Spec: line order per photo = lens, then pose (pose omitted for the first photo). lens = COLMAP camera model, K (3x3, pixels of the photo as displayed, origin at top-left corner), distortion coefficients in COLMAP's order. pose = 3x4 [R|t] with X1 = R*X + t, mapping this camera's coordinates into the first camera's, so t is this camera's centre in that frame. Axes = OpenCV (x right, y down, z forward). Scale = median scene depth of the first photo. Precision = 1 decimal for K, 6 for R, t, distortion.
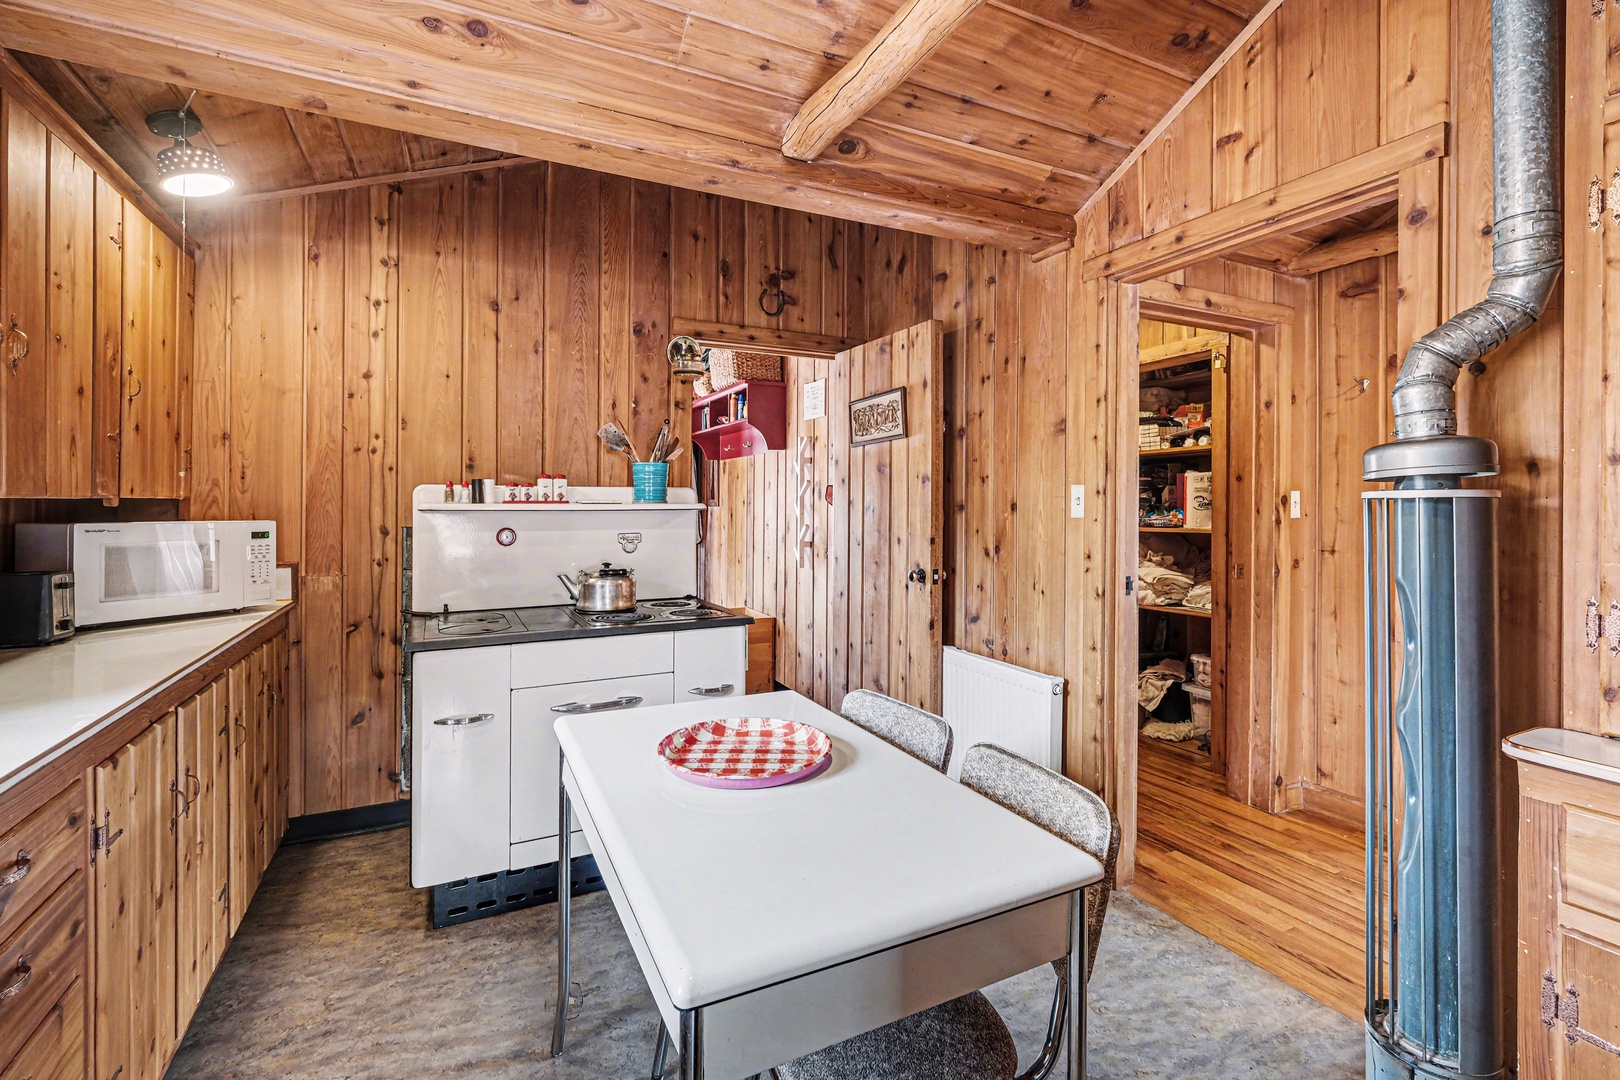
lens RADIAL K [[720.8, 0, 808.9], [0, 720.8, 499.2], [0, 0, 1]] dist [-0.006375, 0.000837]
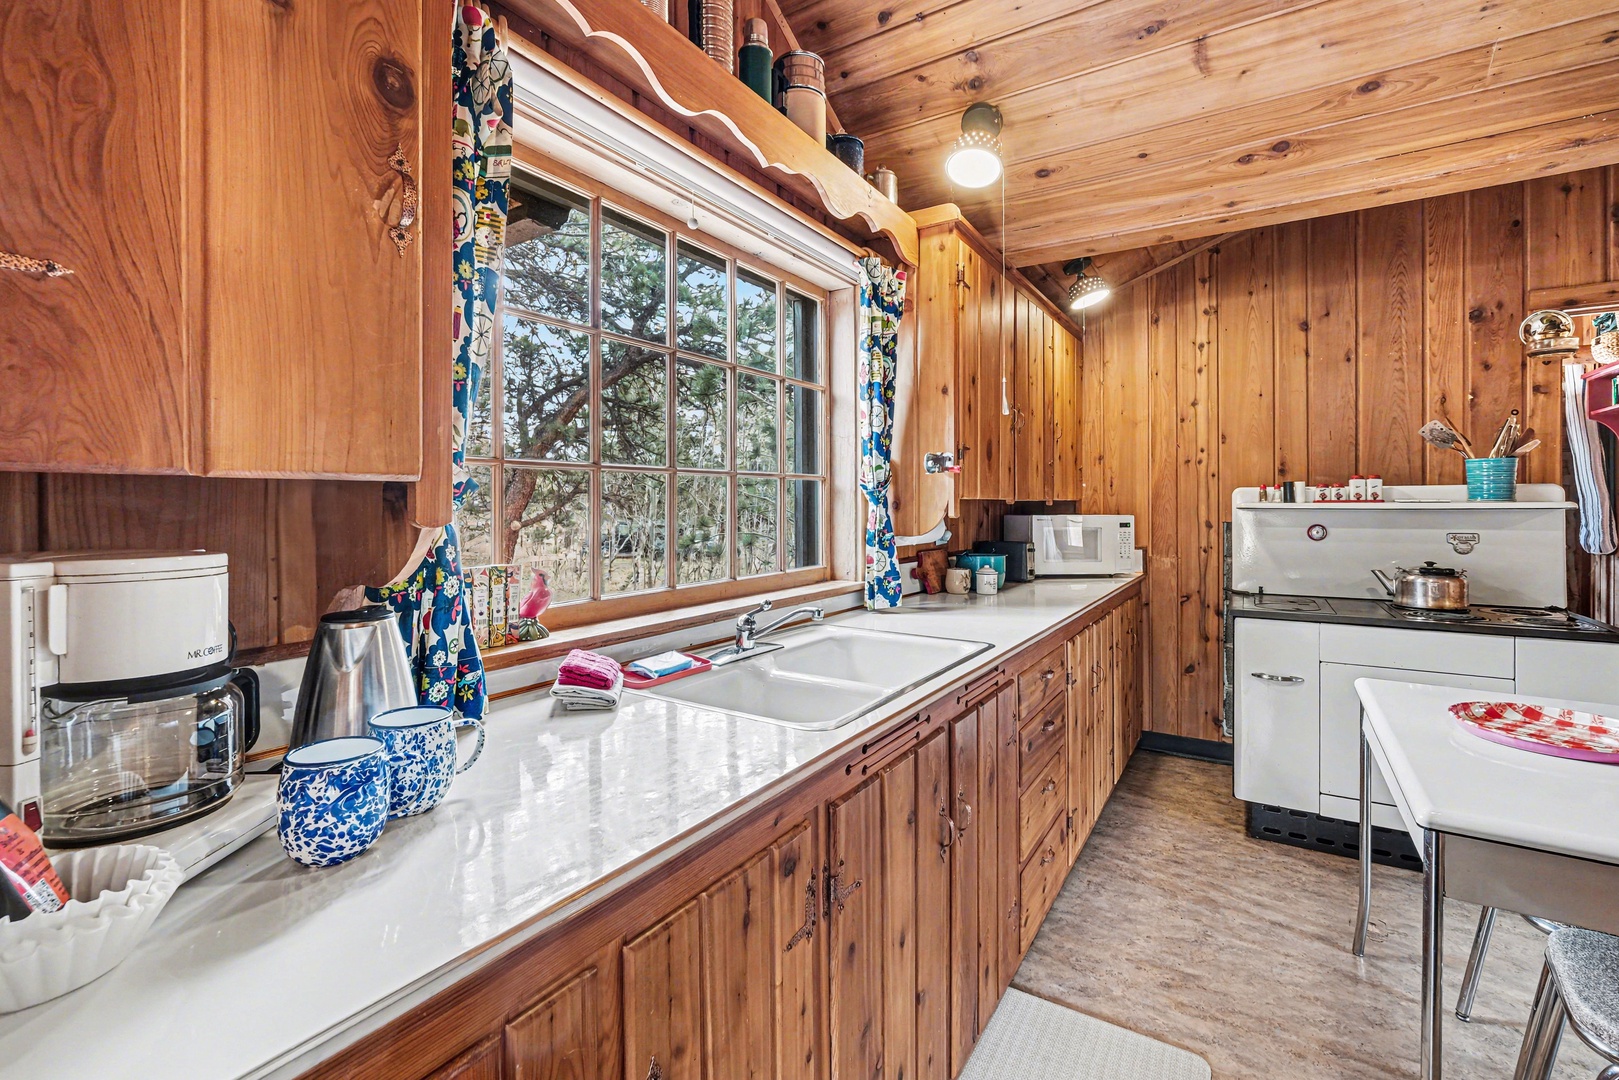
lens RADIAL K [[720.3, 0, 804.2], [0, 720.3, 502.4], [0, 0, 1]] dist [-0.006375, 0.000837]
pose [[0.513564, -0.004678, -0.858038, 0.131558], [0.008112, 0.999967, -0.000596, -0.000125], [0.858013, -0.006654, 0.513585, -0.264038]]
